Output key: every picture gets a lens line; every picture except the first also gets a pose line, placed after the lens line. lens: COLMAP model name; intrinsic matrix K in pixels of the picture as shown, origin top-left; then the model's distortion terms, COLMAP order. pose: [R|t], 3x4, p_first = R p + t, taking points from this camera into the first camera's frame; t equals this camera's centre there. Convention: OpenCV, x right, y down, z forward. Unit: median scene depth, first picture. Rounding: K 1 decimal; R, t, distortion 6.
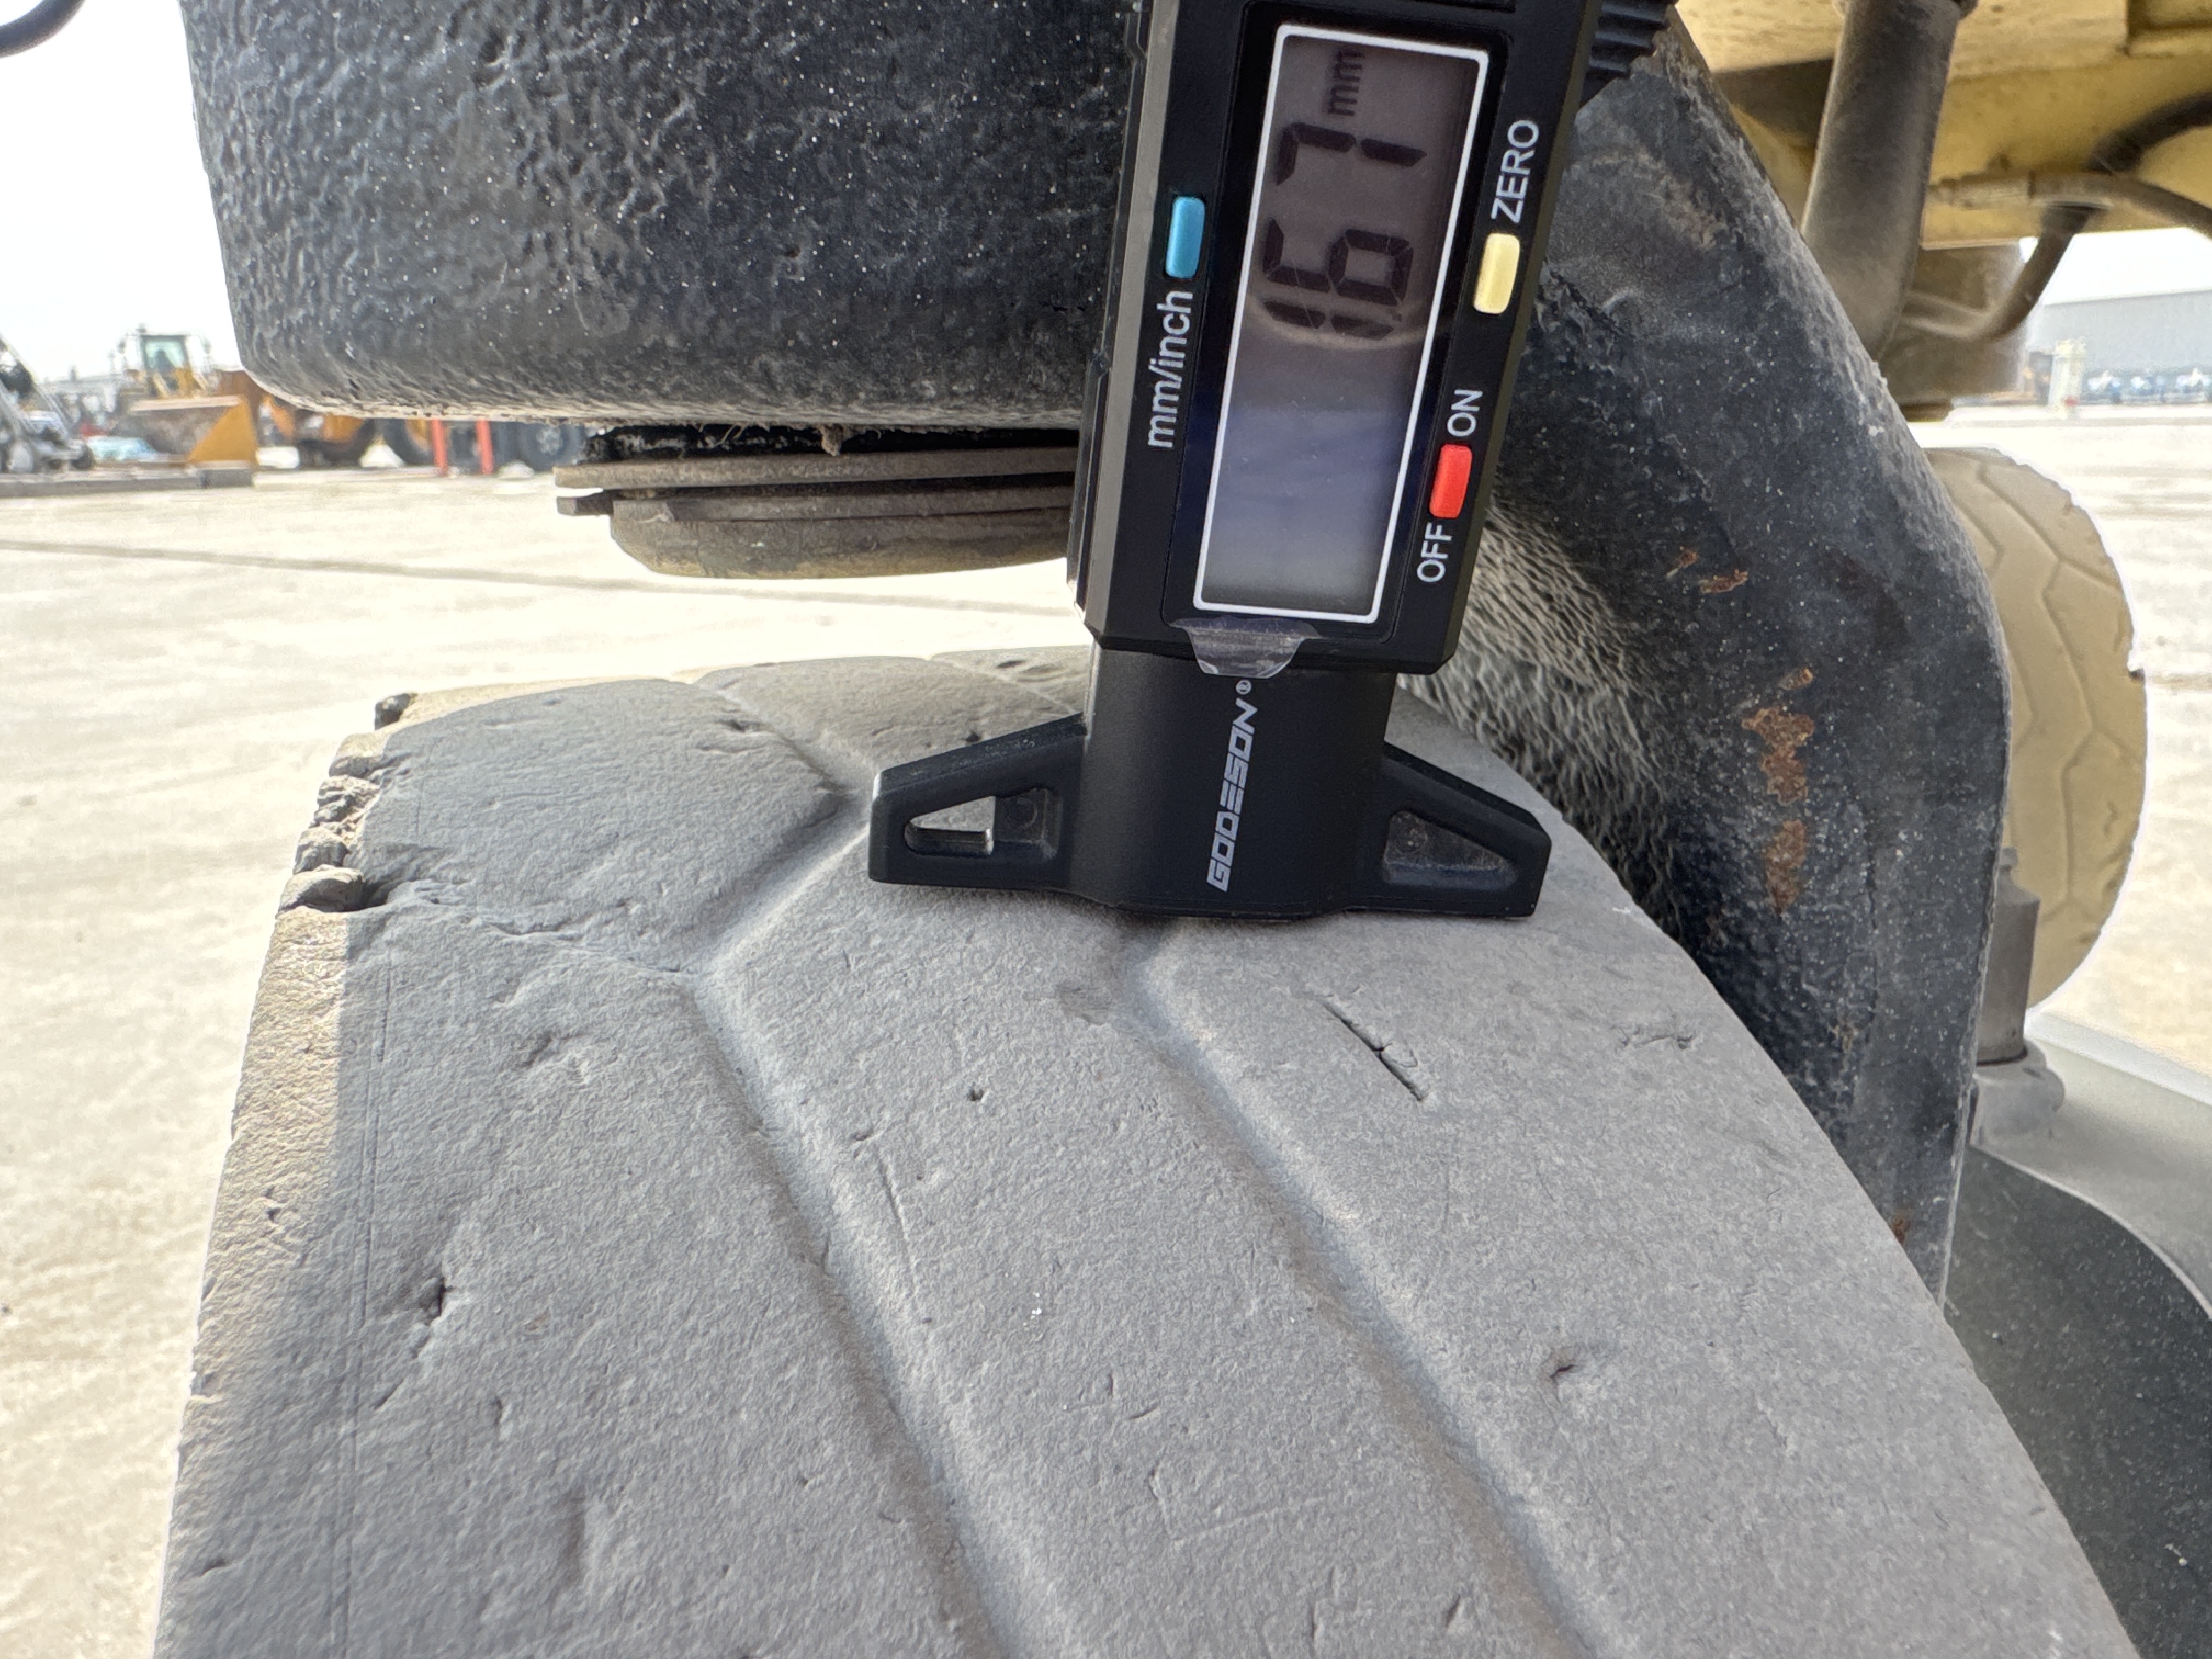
lens RADIAL K [[1572.9, 0, 1106.0], [0, 1572.9, 829.5], [0, 0, 1]] dist [-0.001648, -0.005055]
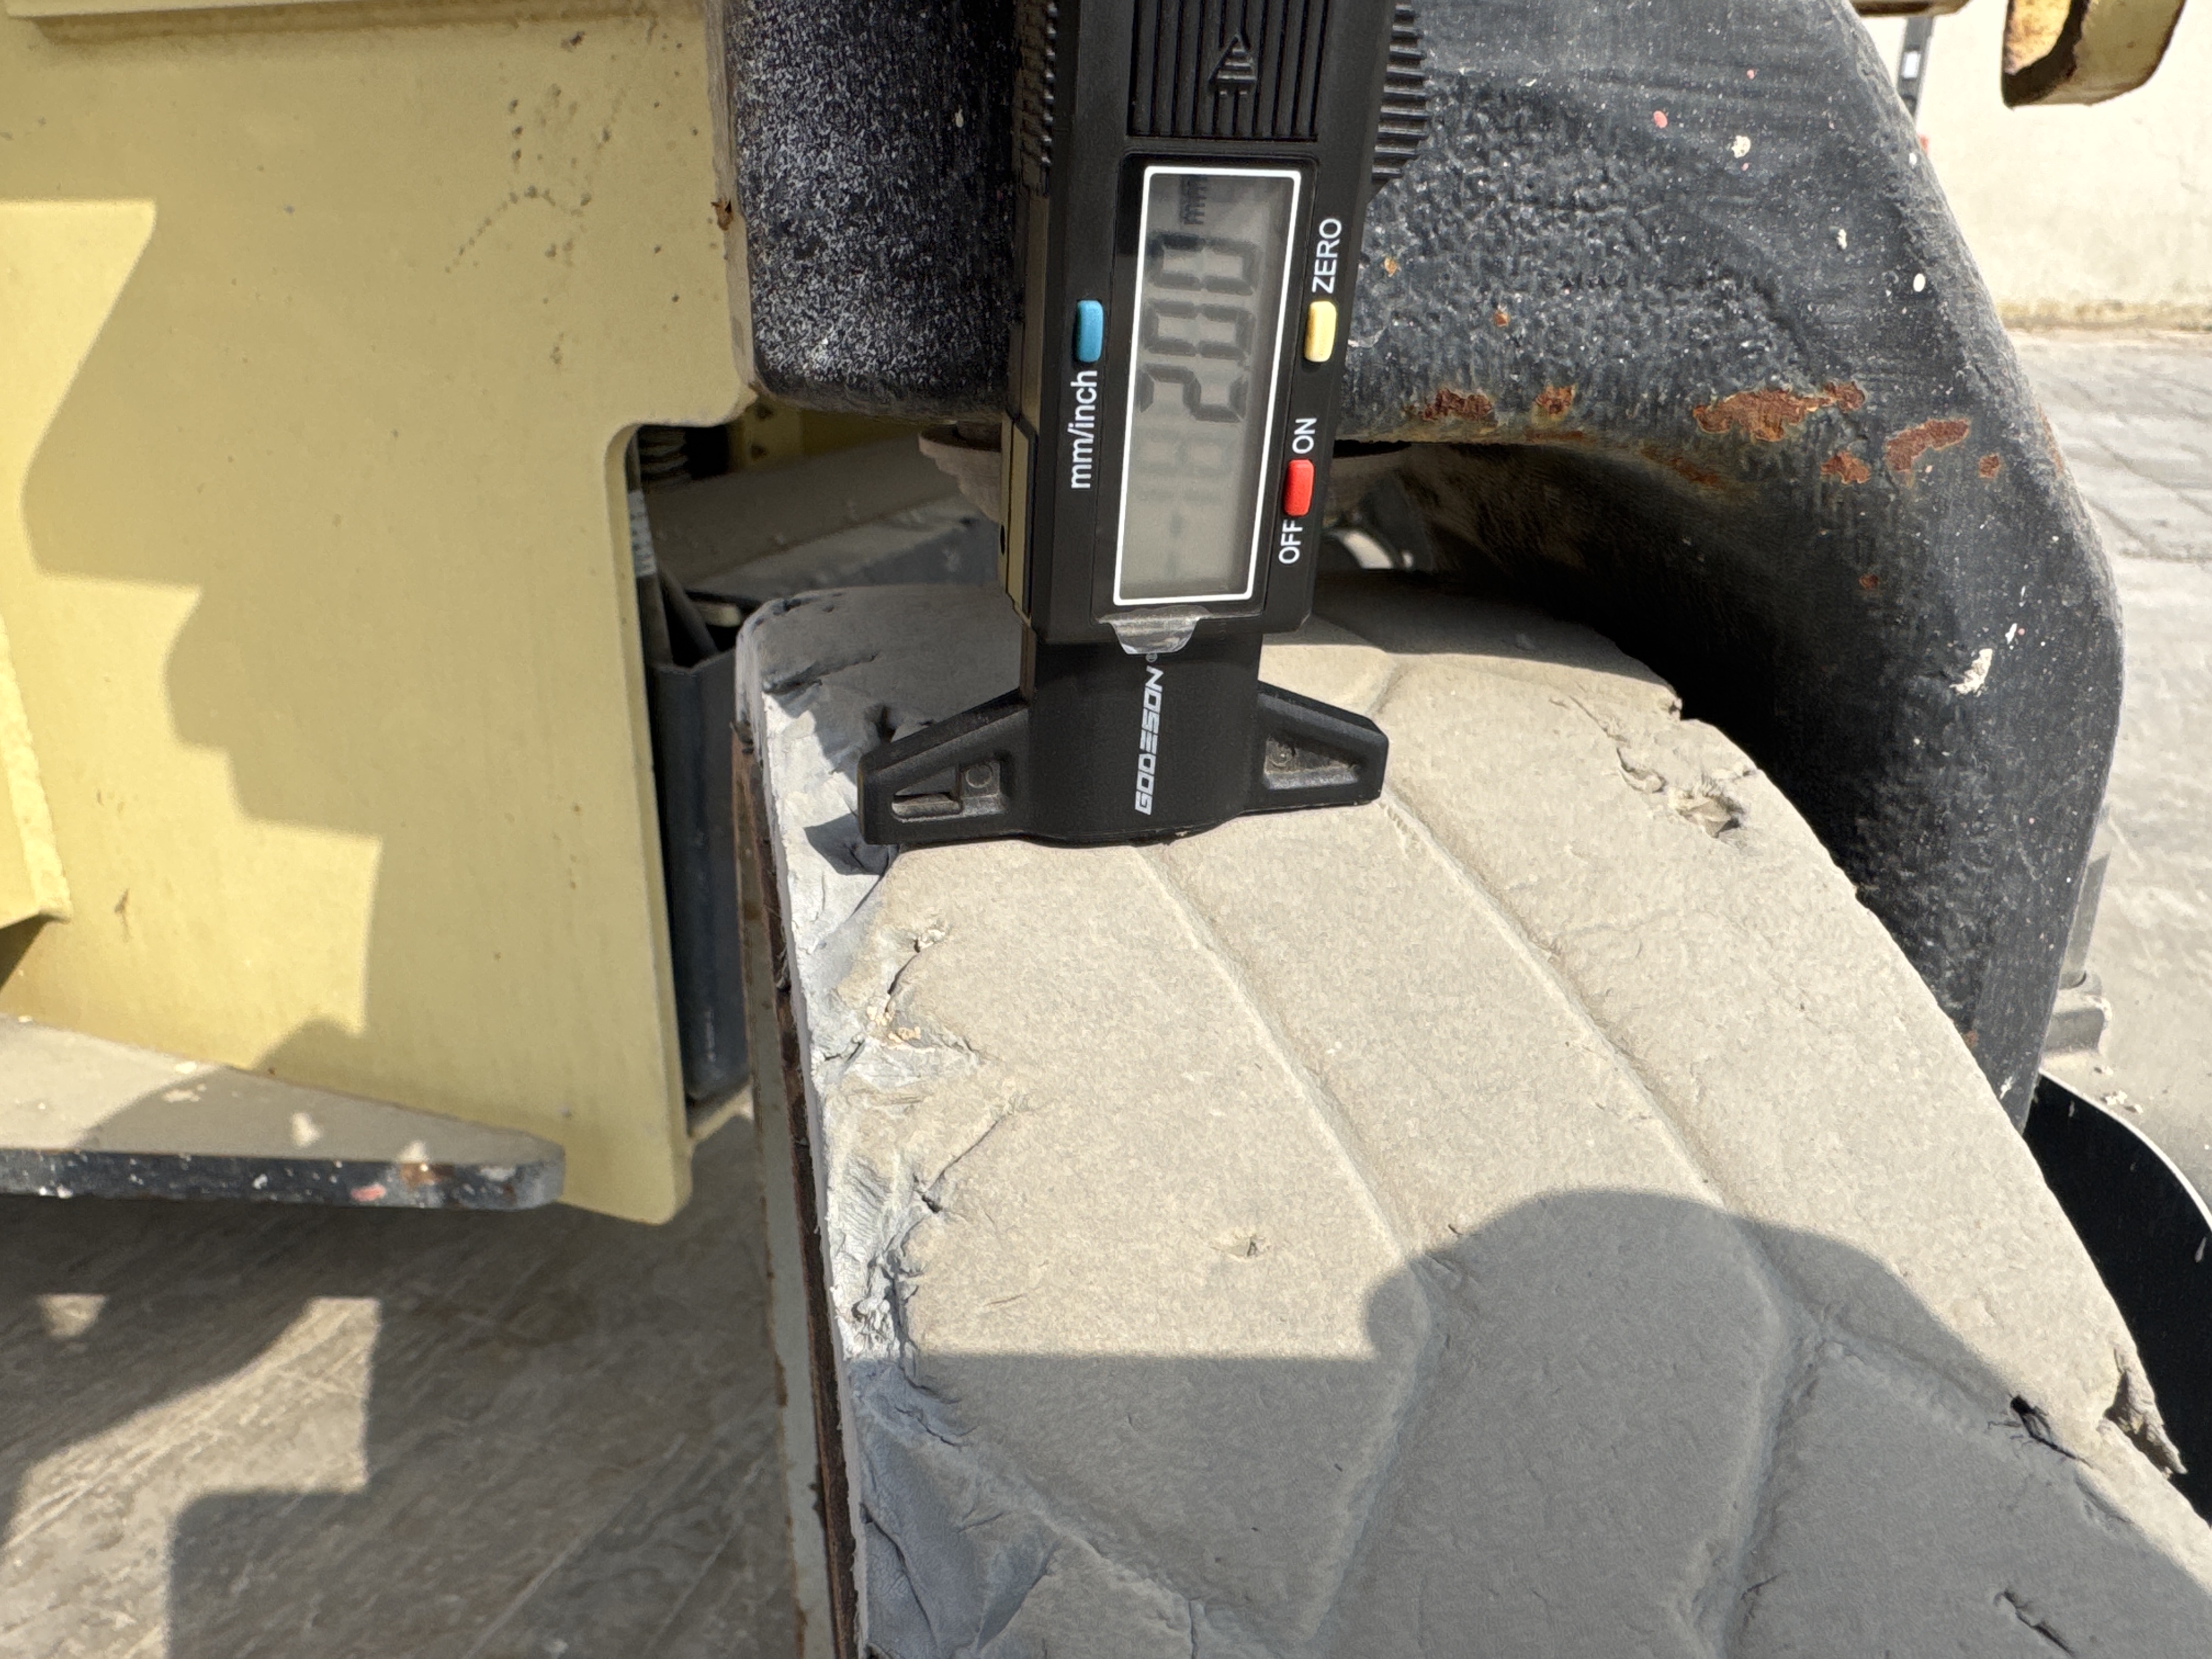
lens RADIAL K [[1572.9, 0, 1106.0], [0, 1572.9, 829.5], [0, 0, 1]] dist [-0.001648, -0.005055]
pose [[0.980922, -0.138009, 0.136915, -0.153623], [0.126682, 0.988006, 0.088293, -0.074866], [-0.147458, -0.069264, 0.986640, -0.281483]]
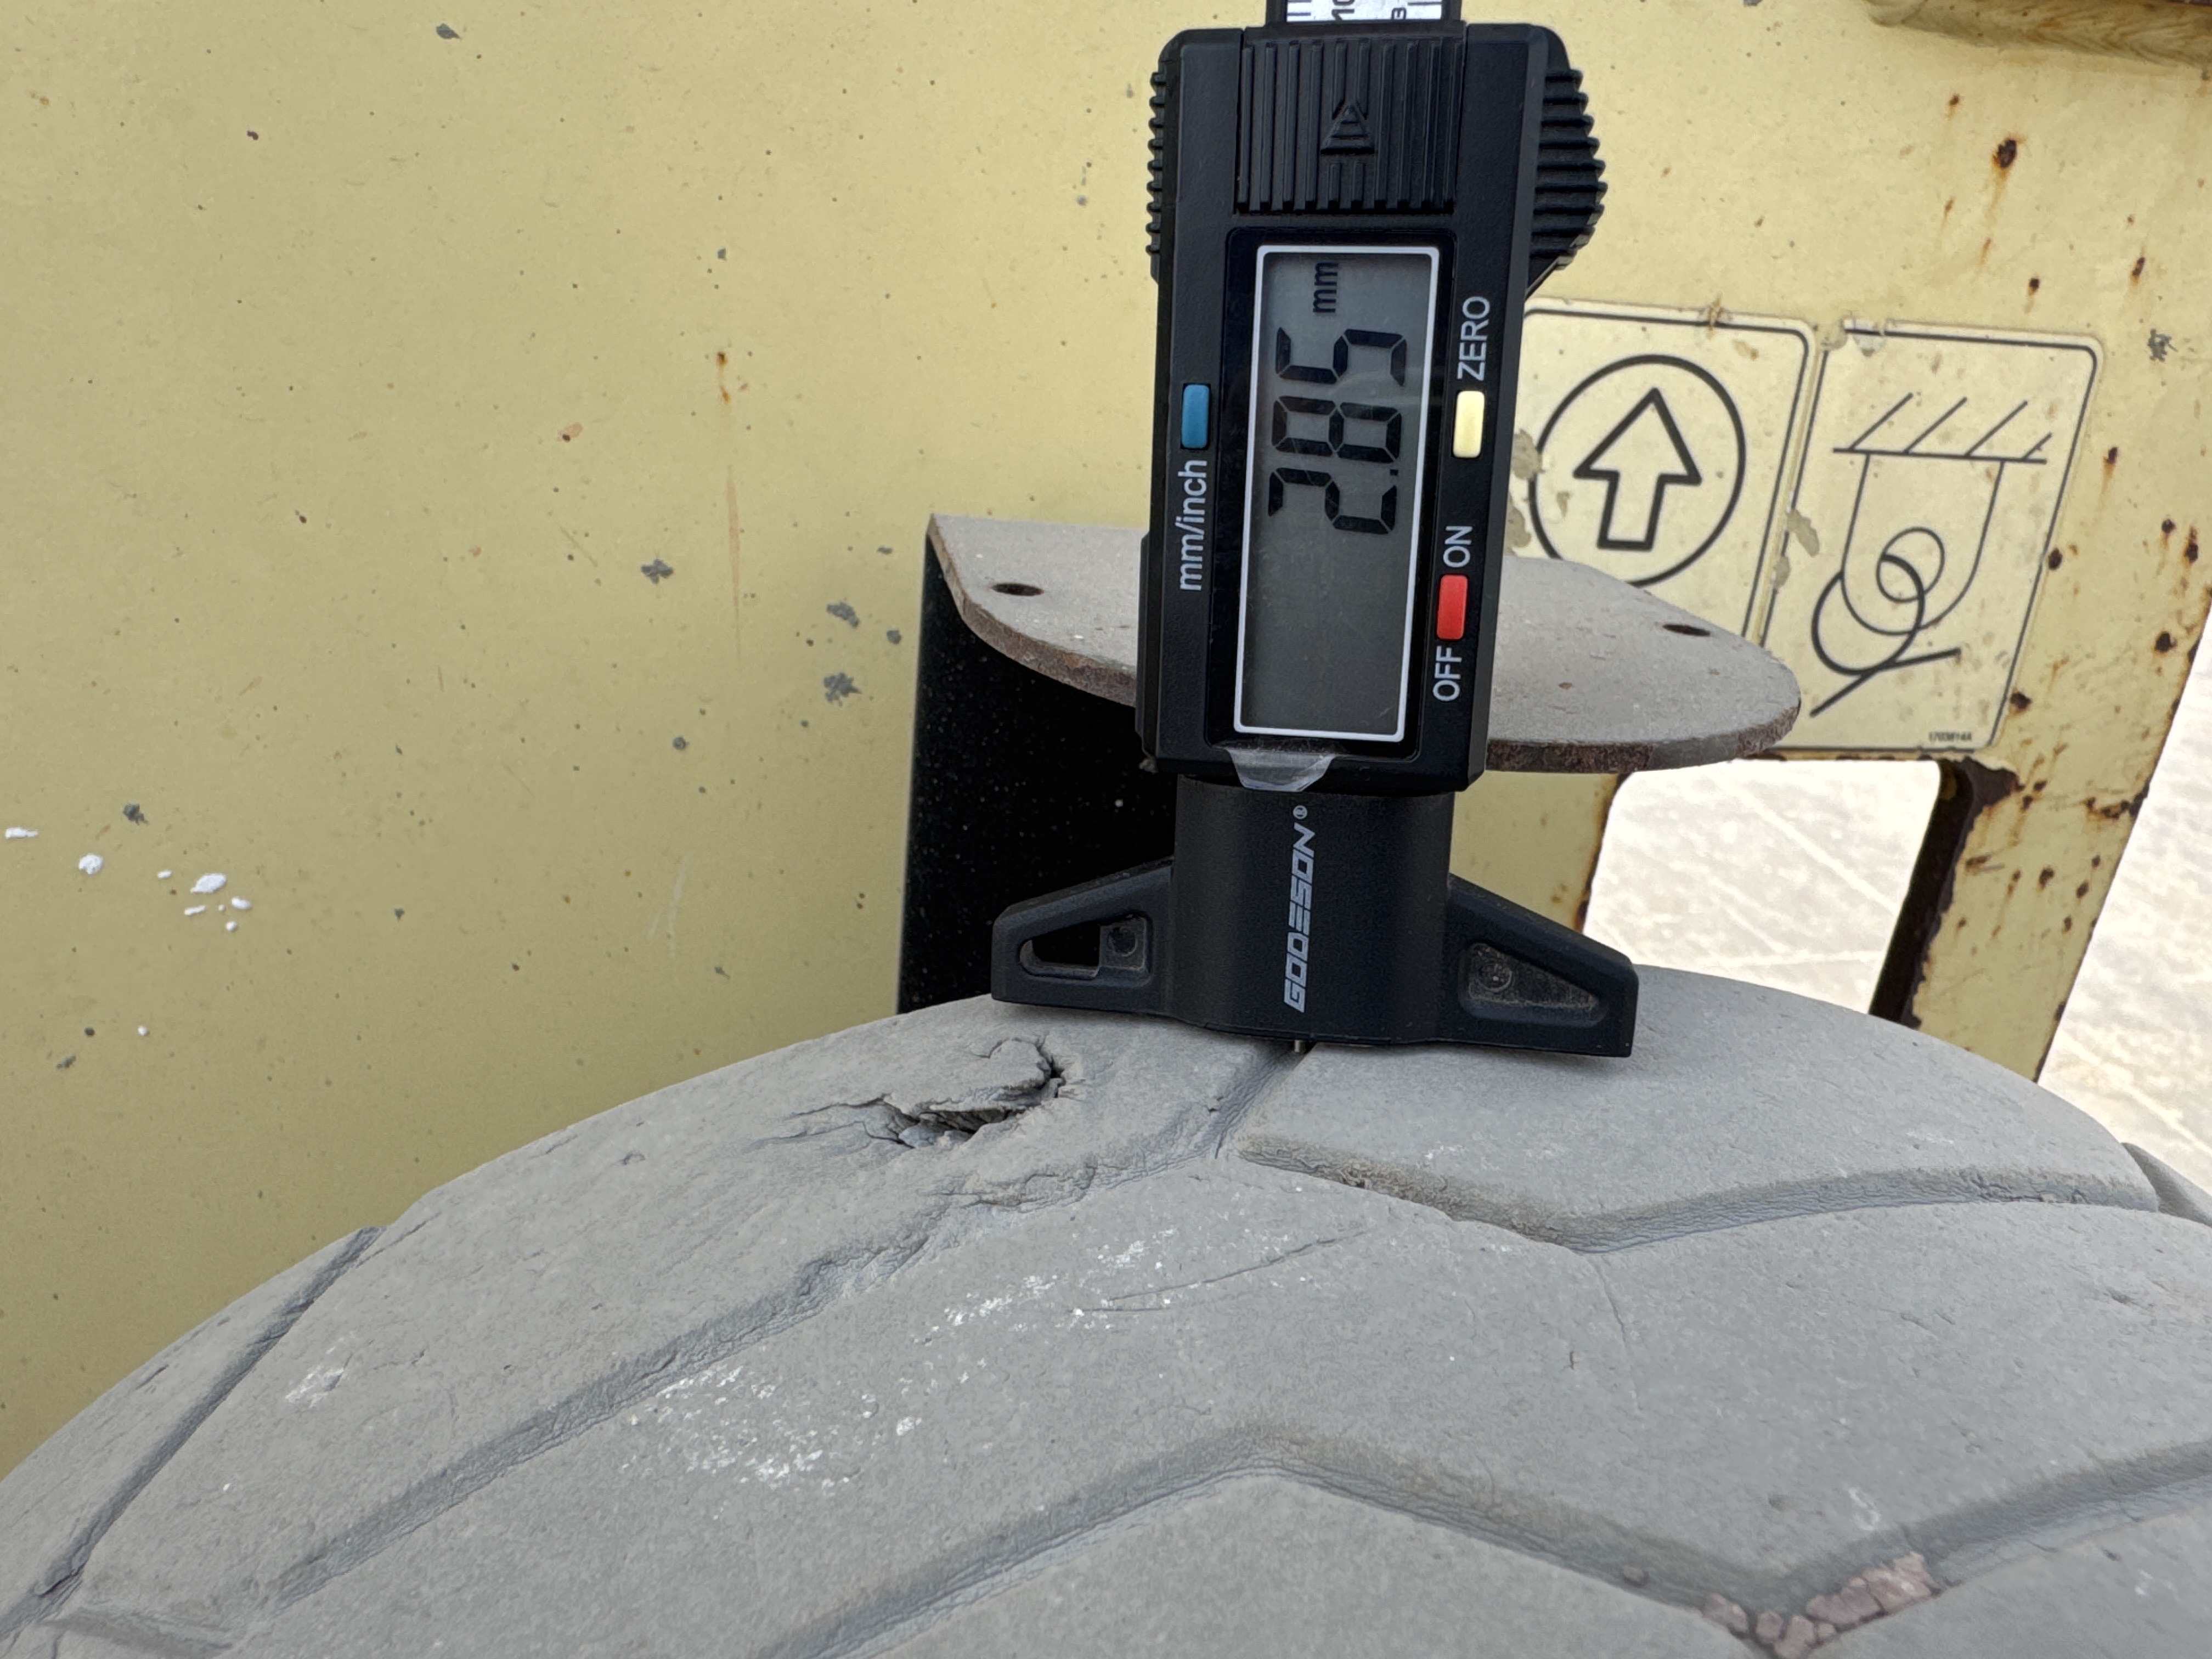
lens RADIAL K [[1572.9, 0, 1106.0], [0, 1572.9, 829.5], [0, 0, 1]] dist [-0.001648, -0.005055]
pose [[0.958236, -0.022407, -0.285099, 0.293569], [-0.048515, 0.969738, -0.239280, 0.208138], [0.281833, 0.243118, 0.928151, -0.068289]]
